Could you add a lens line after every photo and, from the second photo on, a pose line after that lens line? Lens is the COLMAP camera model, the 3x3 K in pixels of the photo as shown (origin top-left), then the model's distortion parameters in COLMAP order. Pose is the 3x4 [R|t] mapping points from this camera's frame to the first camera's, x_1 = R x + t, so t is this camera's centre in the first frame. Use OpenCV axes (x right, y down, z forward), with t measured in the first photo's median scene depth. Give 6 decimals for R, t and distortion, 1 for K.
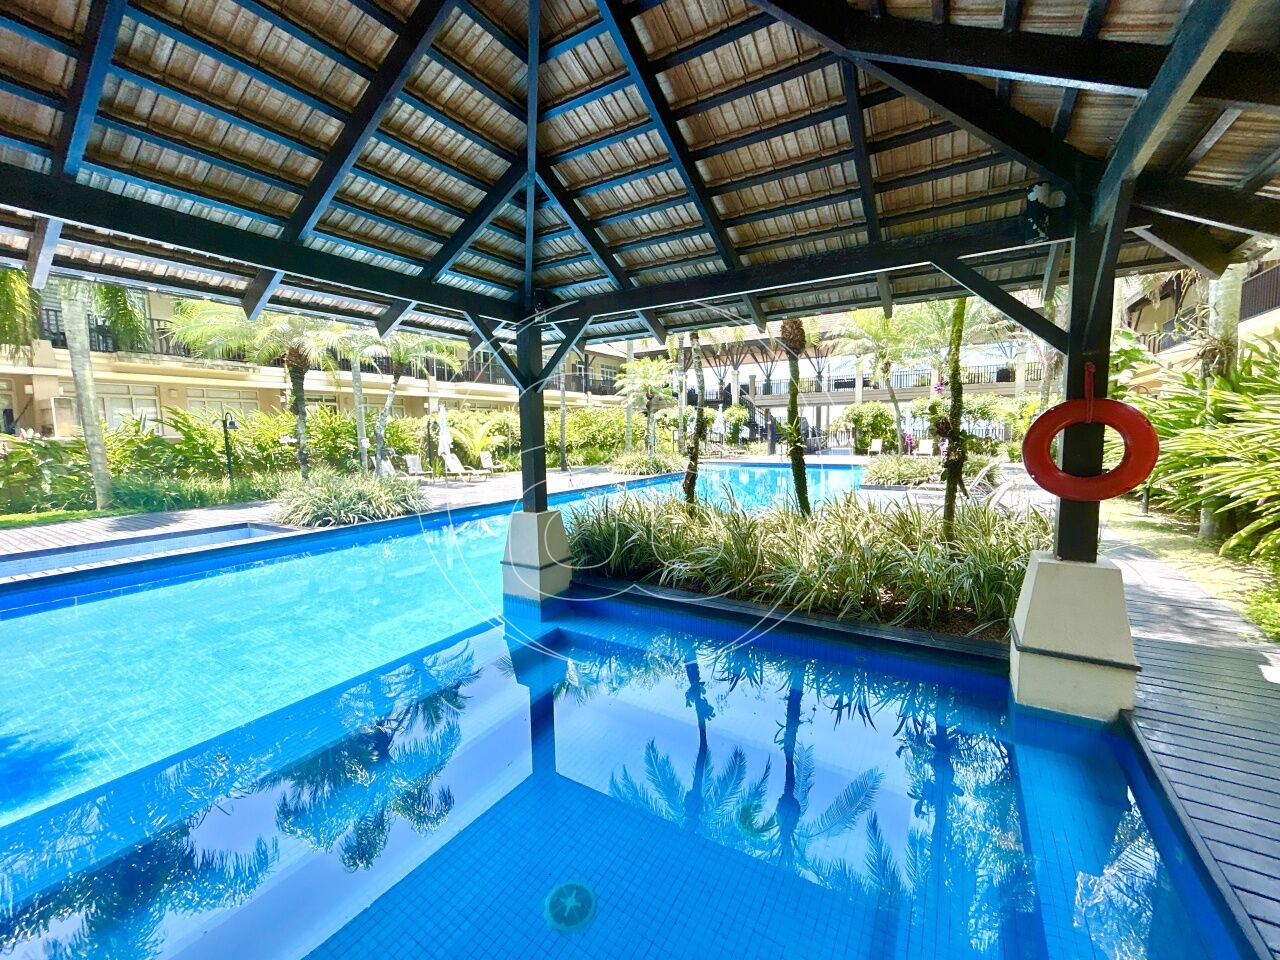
lens RADIAL K [[517.7, 0, 640.0], [0, 517.7, 480.0], [0, 0, 1]] dist [-0.010011, 0.000565]
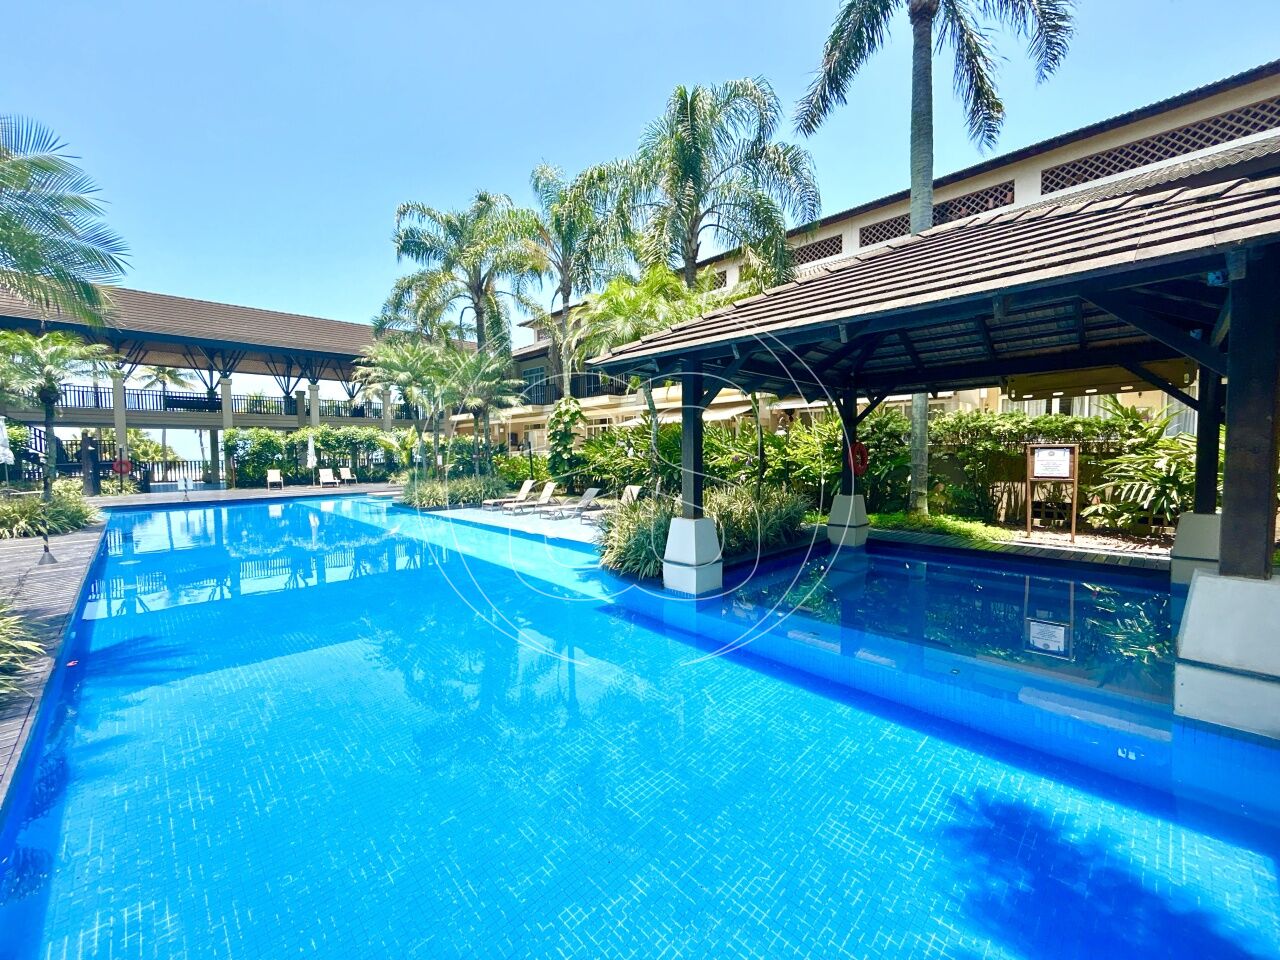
lens RADIAL K [[513.4, 0, 635.2], [0, 513.4, 482.3], [0, 0, 1]] dist [0.000903, 0.000277]
pose [[0.232868, -0.039159, 0.971720, -0.303680], [0.093578, 0.995455, 0.017690, -0.014703], [-0.967996, 0.086812, 0.235474, 0.195714]]
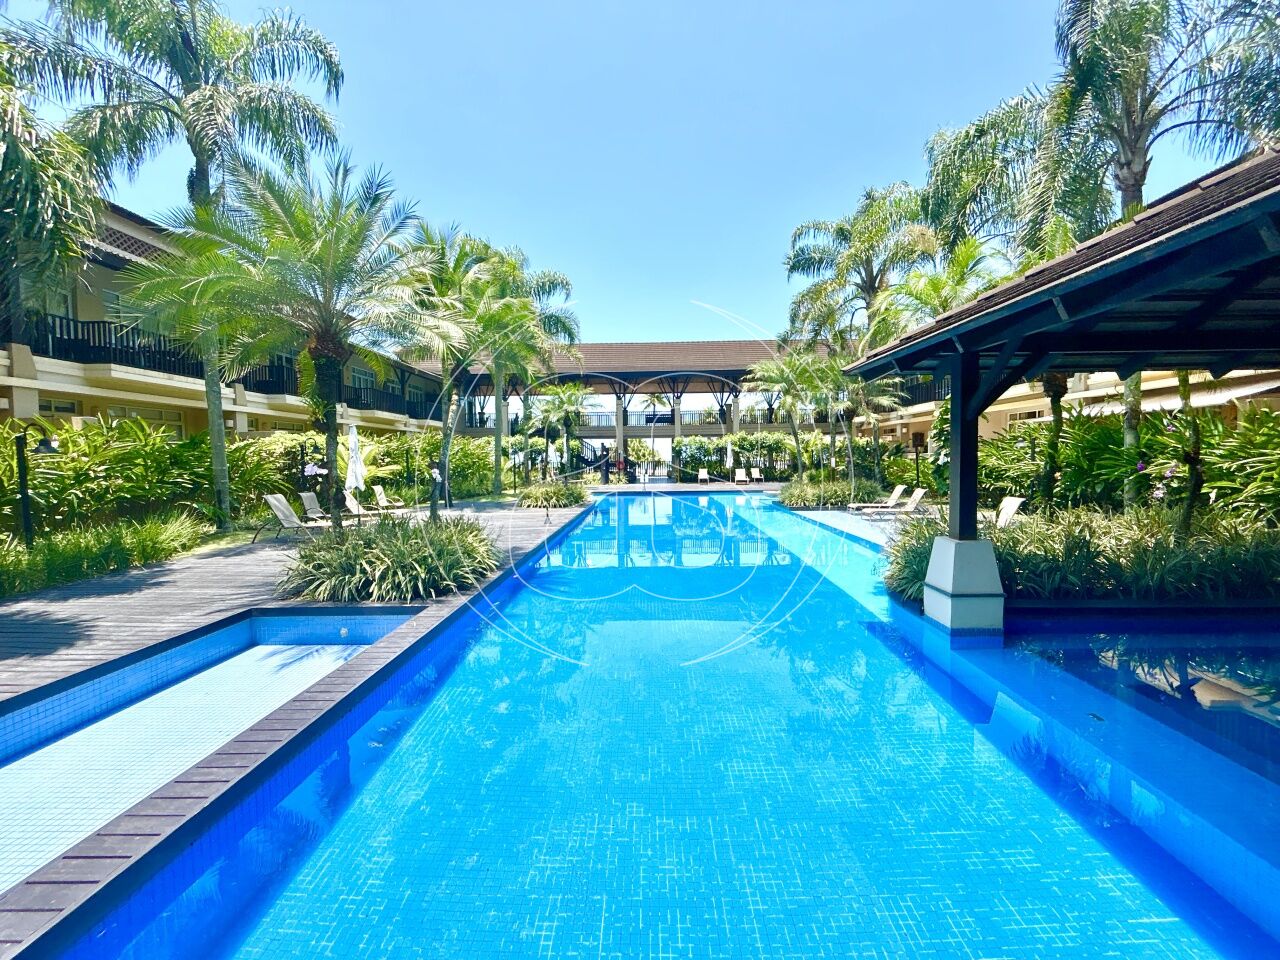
lens RADIAL K [[517.7, 0, 640.0], [0, 517.7, 480.0], [0, 0, 1]] dist [-0.010011, 0.000565]
pose [[0.860497, -0.014172, 0.509258, -0.272068], [0.043127, 0.998051, -0.045097, -0.010008], [-0.507626, 0.060769, 0.859432, 0.102777]]
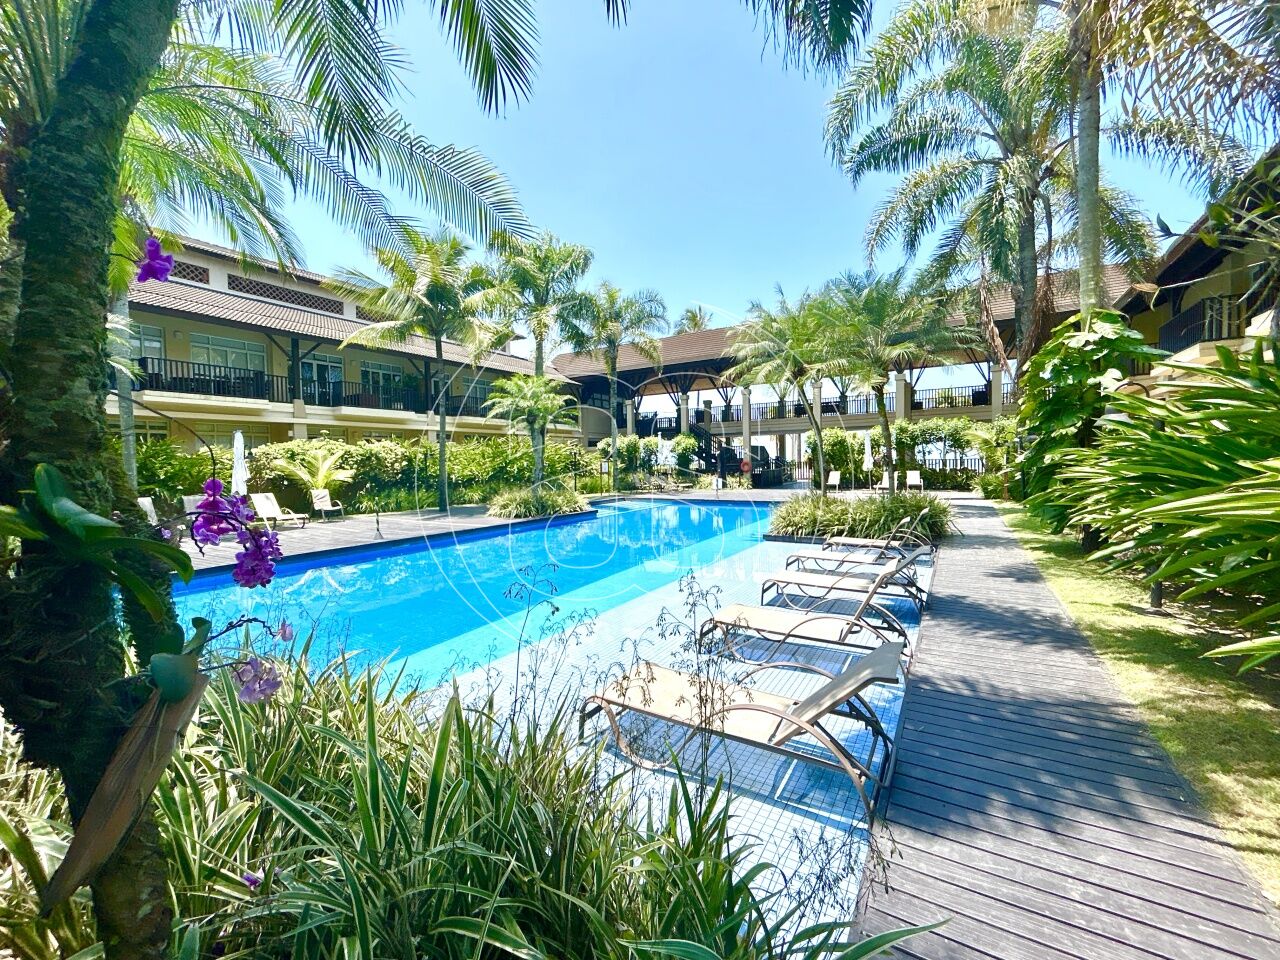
lens RADIAL K [[517.7, 0, 640.0], [0, 517.7, 480.0], [0, 0, 1]] dist [-0.010011, 0.000565]
pose [[0.999989, -0.003295, -0.003302, 0.150762], [0.003093, 0.998231, -0.059376, -0.015267], [0.003491, 0.059365, 0.998230, 0.152577]]
